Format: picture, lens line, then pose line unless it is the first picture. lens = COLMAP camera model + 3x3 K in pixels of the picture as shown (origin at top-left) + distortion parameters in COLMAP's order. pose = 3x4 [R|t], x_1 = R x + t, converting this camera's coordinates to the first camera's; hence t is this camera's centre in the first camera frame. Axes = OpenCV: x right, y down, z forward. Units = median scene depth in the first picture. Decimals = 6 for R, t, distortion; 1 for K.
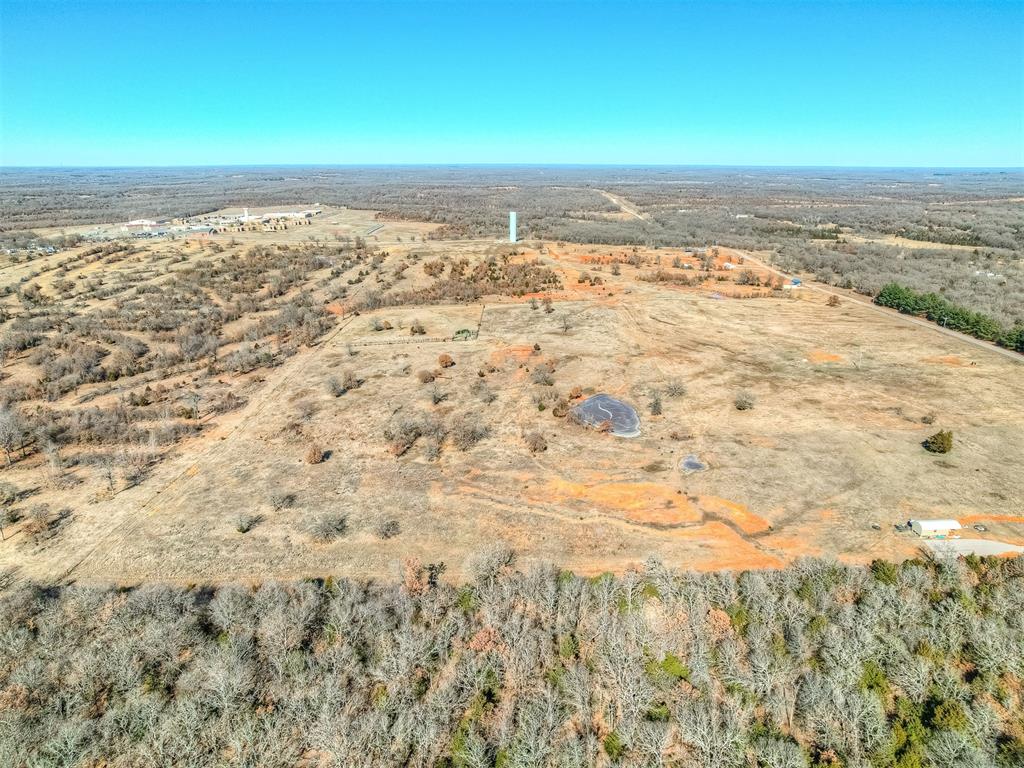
lens RADIAL K [[774.1, 0, 512.0], [0, 774.1, 384.0], [0, 0, 1]] dist [-0.063779, 0.089463]
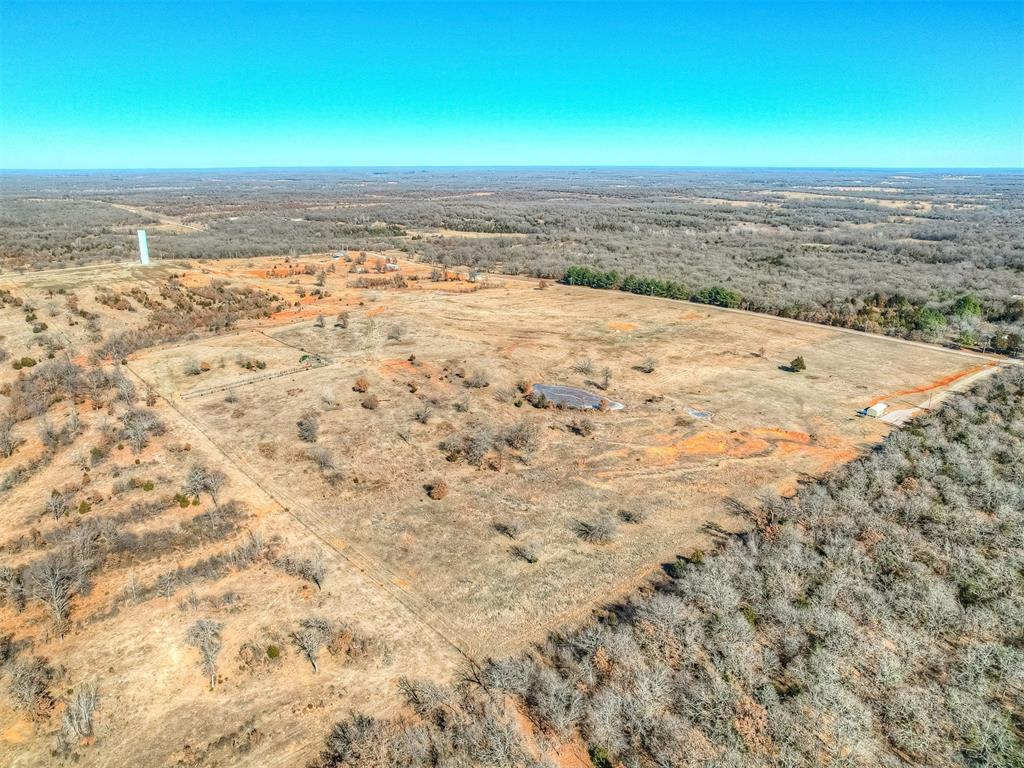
lens RADIAL K [[774.1, 0, 512.0], [0, 774.1, 384.0], [0, 0, 1]] dist [-0.063779, 0.089463]
pose [[0.760134, -0.184667, 0.622973, -0.330771], [0.186059, 0.980477, 0.063618, -0.034872], [-0.622558, 0.067551, 0.779652, 0.081257]]
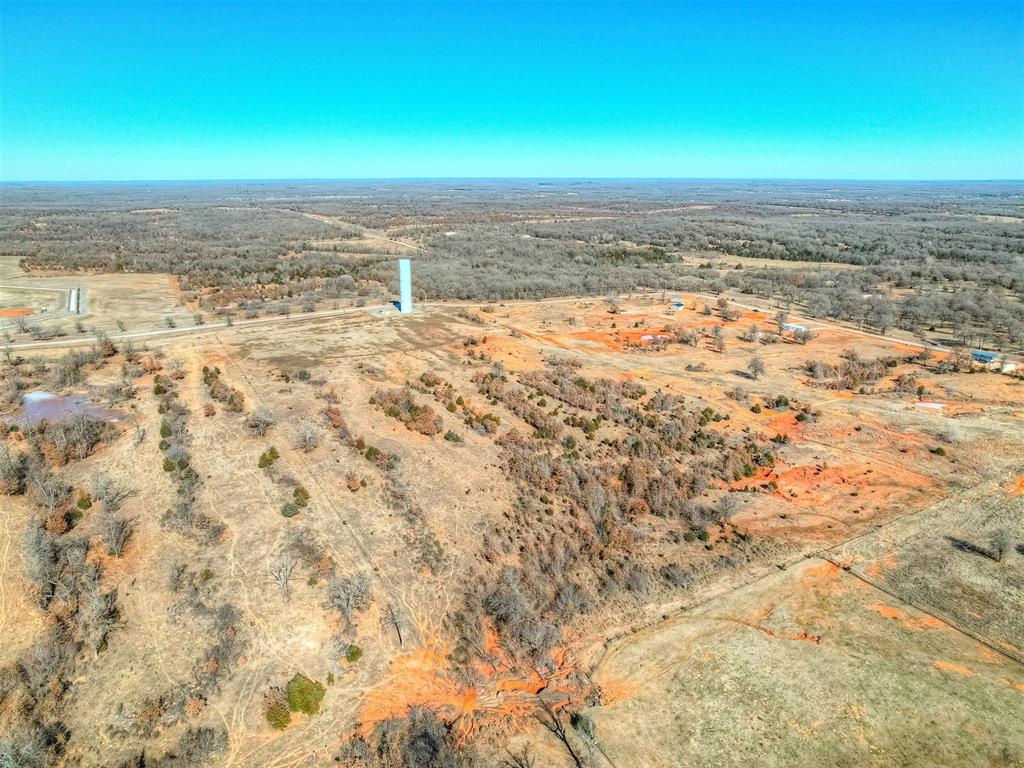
lens RADIAL K [[774.1, 0, 512.0], [0, 774.1, 384.0], [0, 0, 1]] dist [-0.063779, 0.089463]
pose [[0.865082, -0.134705, 0.483206, -0.276613], [0.142848, 0.989540, 0.020118, -0.174079], [-0.480861, 0.051622, 0.875276, 0.623109]]
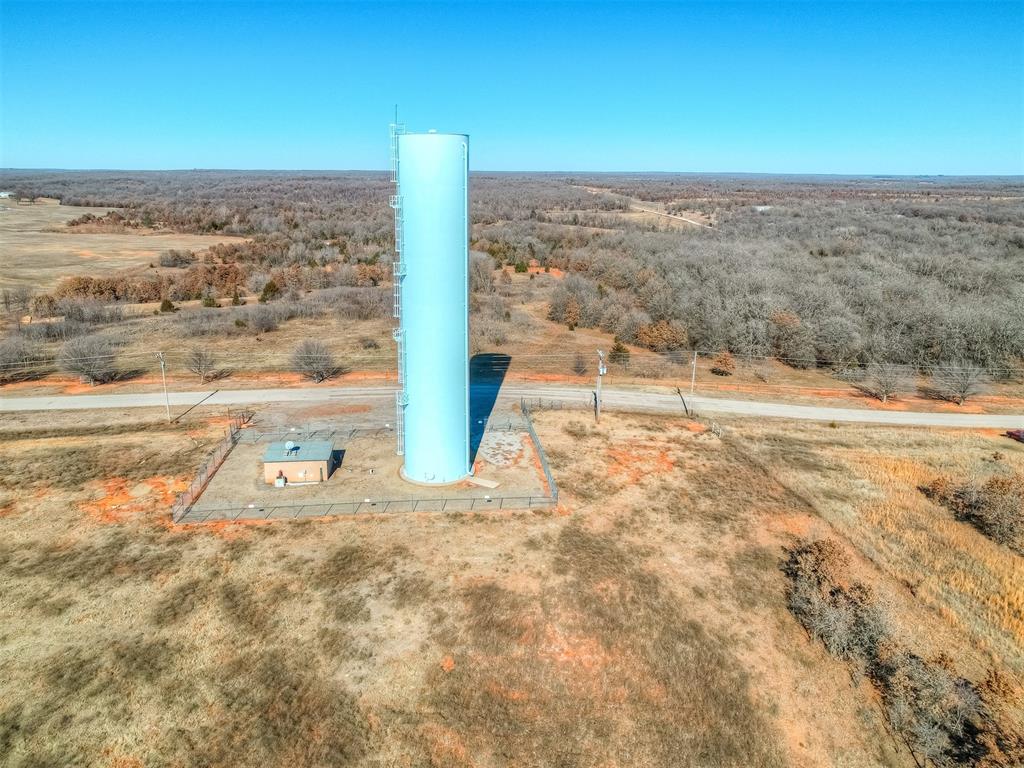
lens RADIAL K [[774.1, 0, 512.0], [0, 774.1, 384.0], [0, 0, 1]] dist [-0.063779, 0.089463]
pose [[0.990666, -0.027714, 0.133465, -0.005770], [0.028915, 0.999557, -0.007070, -0.250656], [-0.133210, 0.010863, 0.991028, 1.187526]]
